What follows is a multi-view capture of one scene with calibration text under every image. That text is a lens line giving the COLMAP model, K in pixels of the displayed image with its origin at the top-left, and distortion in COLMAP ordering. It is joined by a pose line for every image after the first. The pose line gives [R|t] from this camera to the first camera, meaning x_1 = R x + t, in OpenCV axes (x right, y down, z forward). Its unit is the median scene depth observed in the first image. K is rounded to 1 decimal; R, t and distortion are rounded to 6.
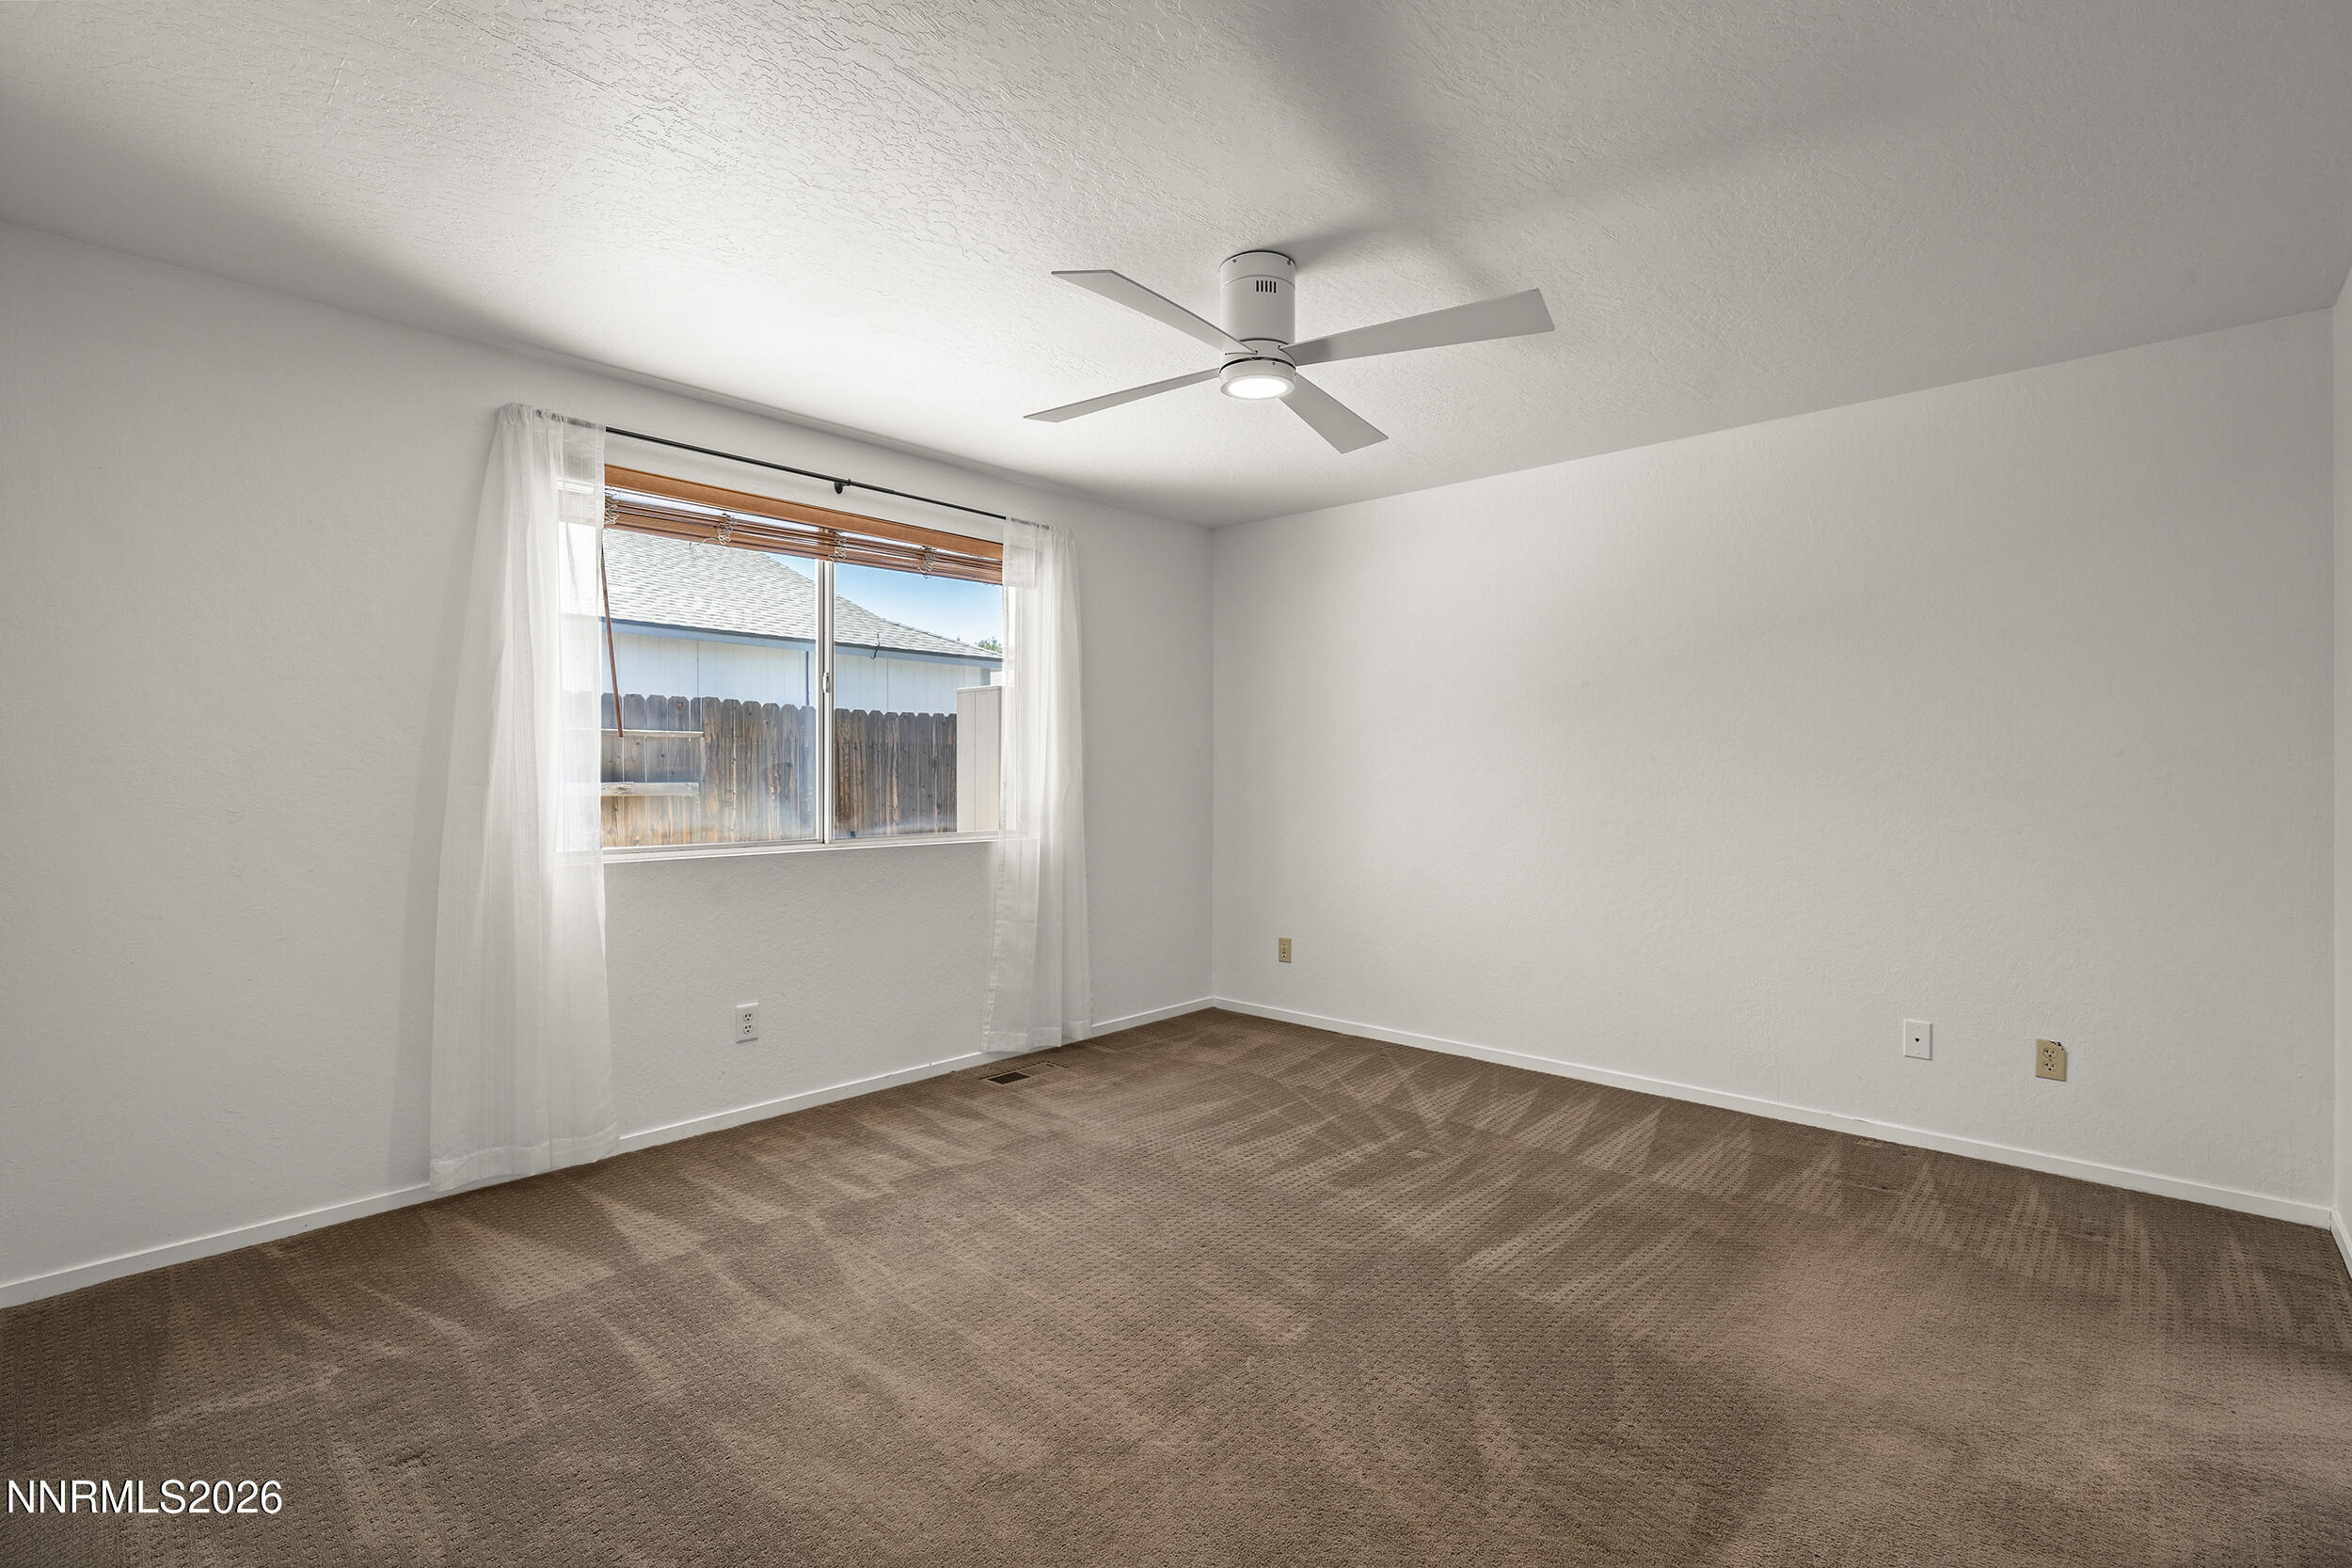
lens RADIAL K [[1070.9, 0, 1174.1], [0, 1070.9, 779.1], [0, 0, 1]] dist [-0.001912, 0.001910]
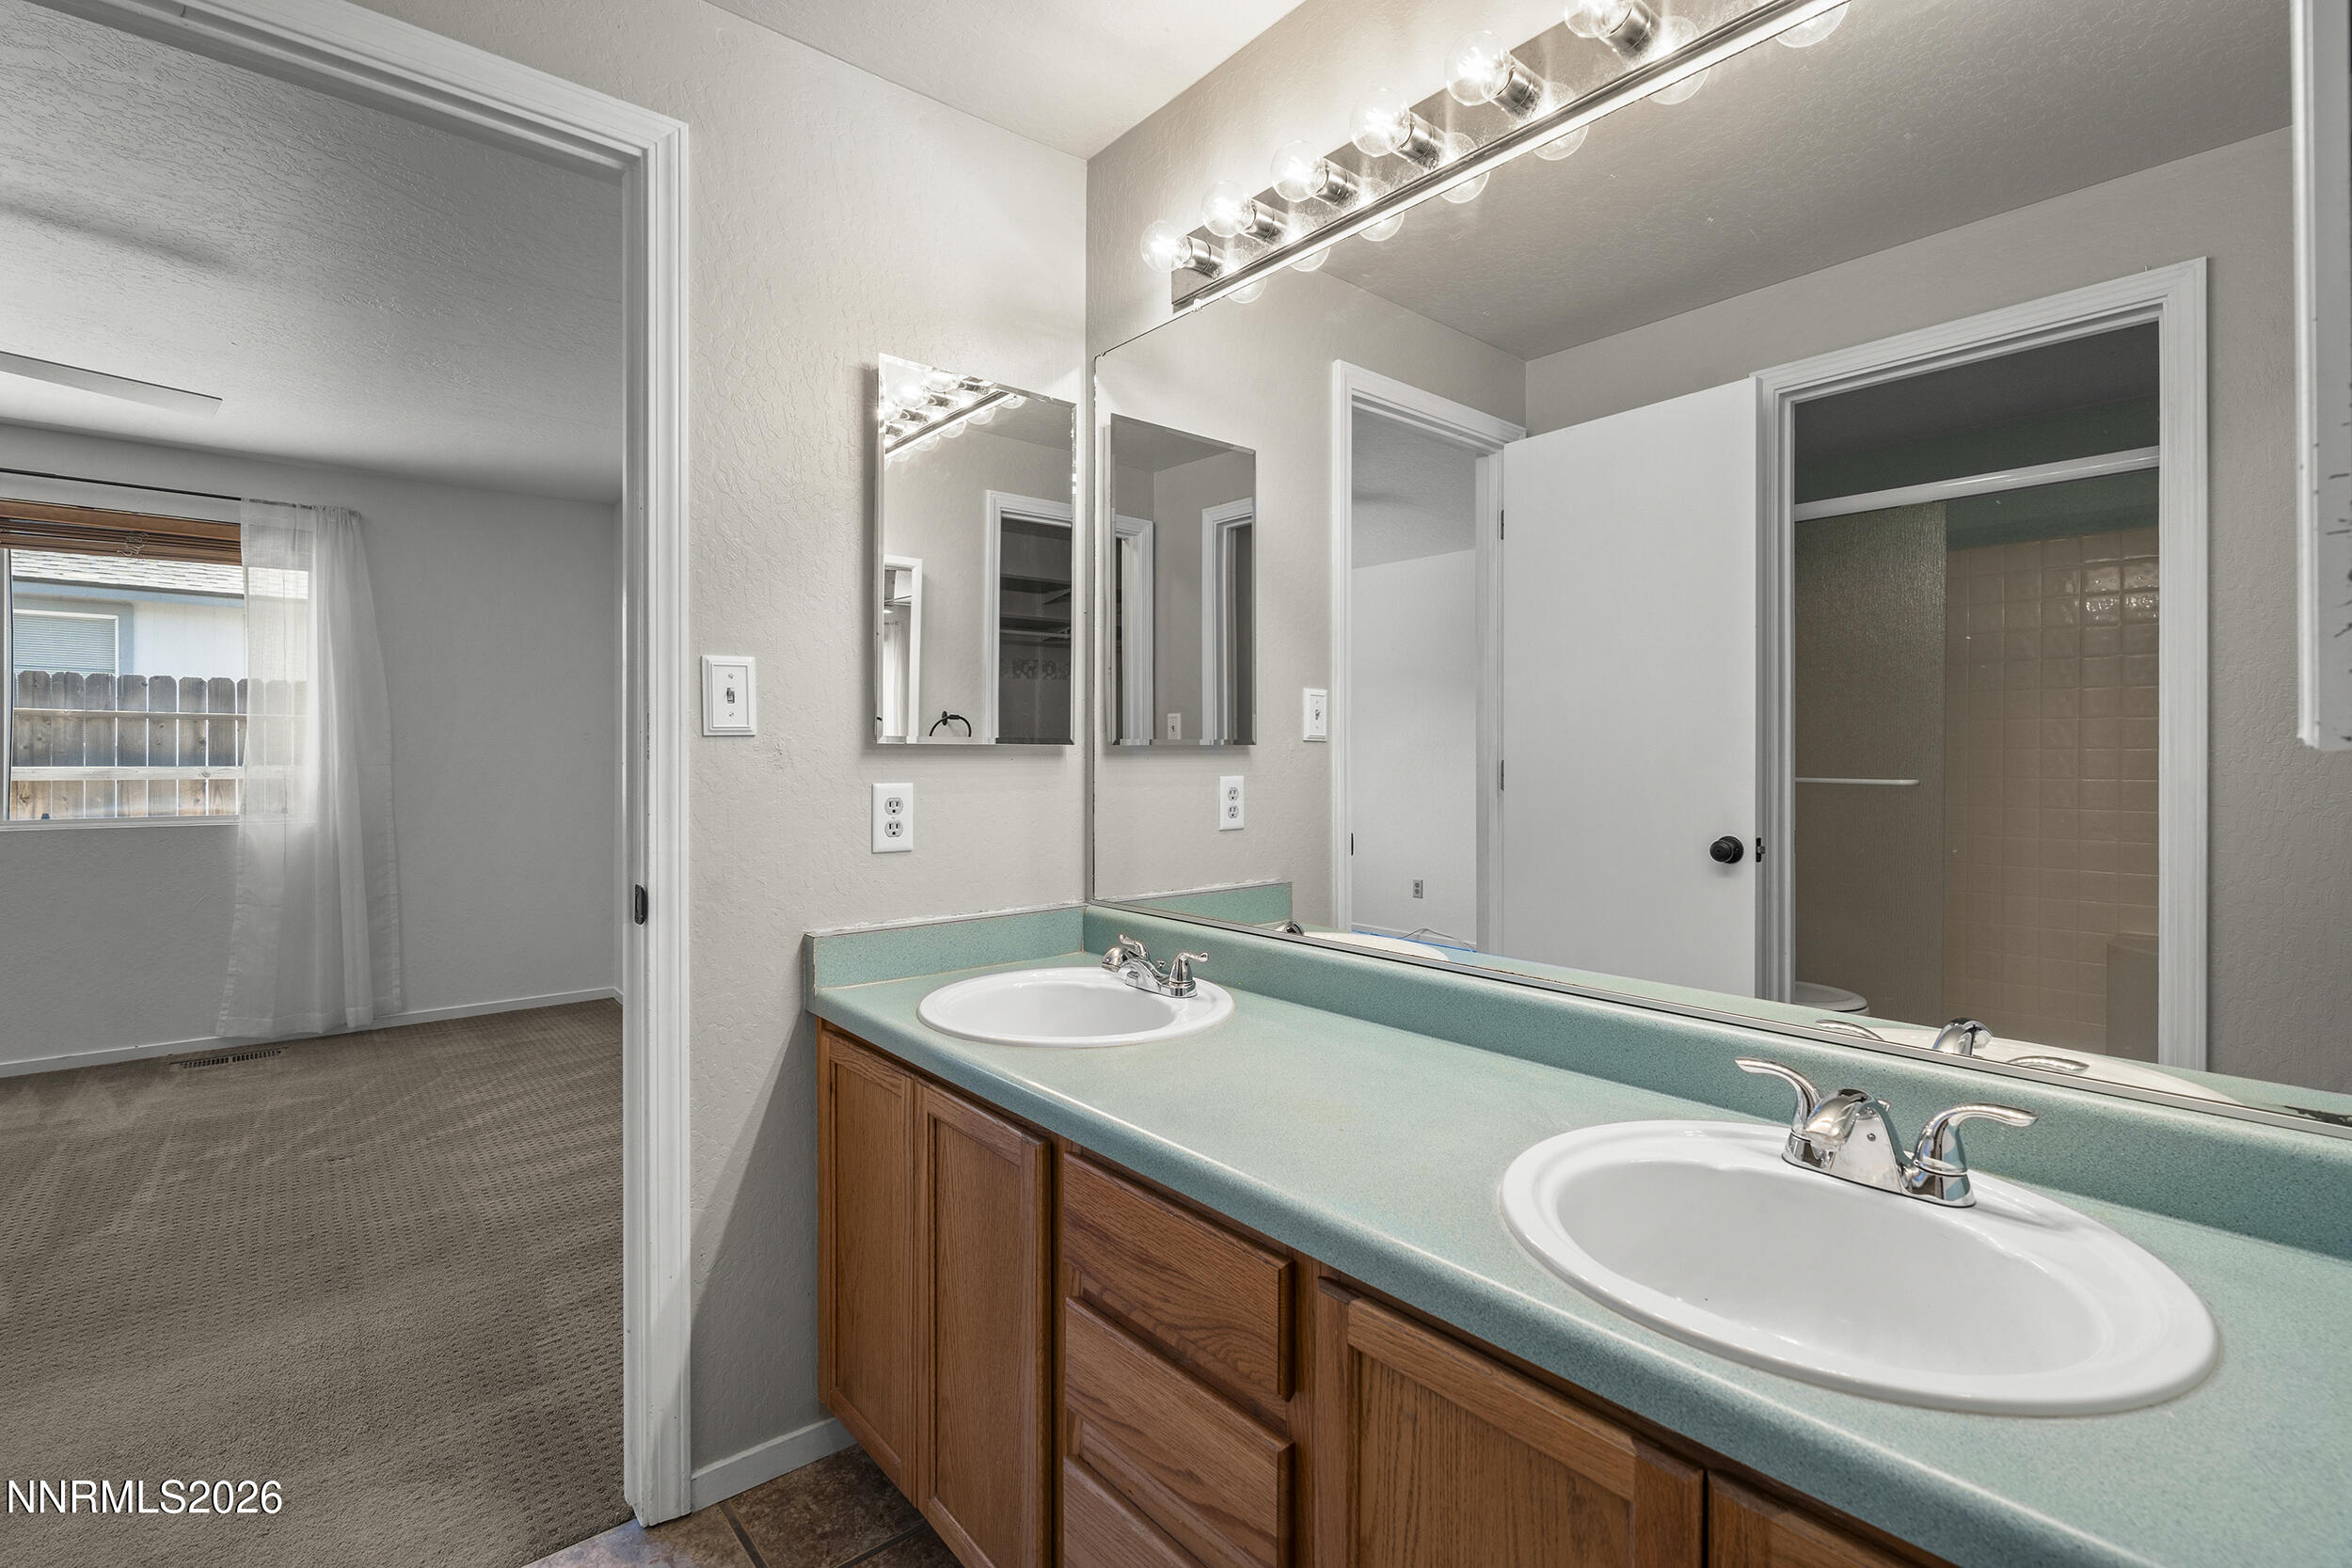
lens RADIAL K [[1070.9, 0, 1175.2], [0, 1070.9, 769.3], [0, 0, 1]] dist [-0.001912, 0.001910]
pose [[0.992159, 0.003032, -0.124948, 0.820769], [-0.002976, 0.999995, 0.000629, 0.003528], [0.124949, -0.000252, 0.992163, 0.126159]]
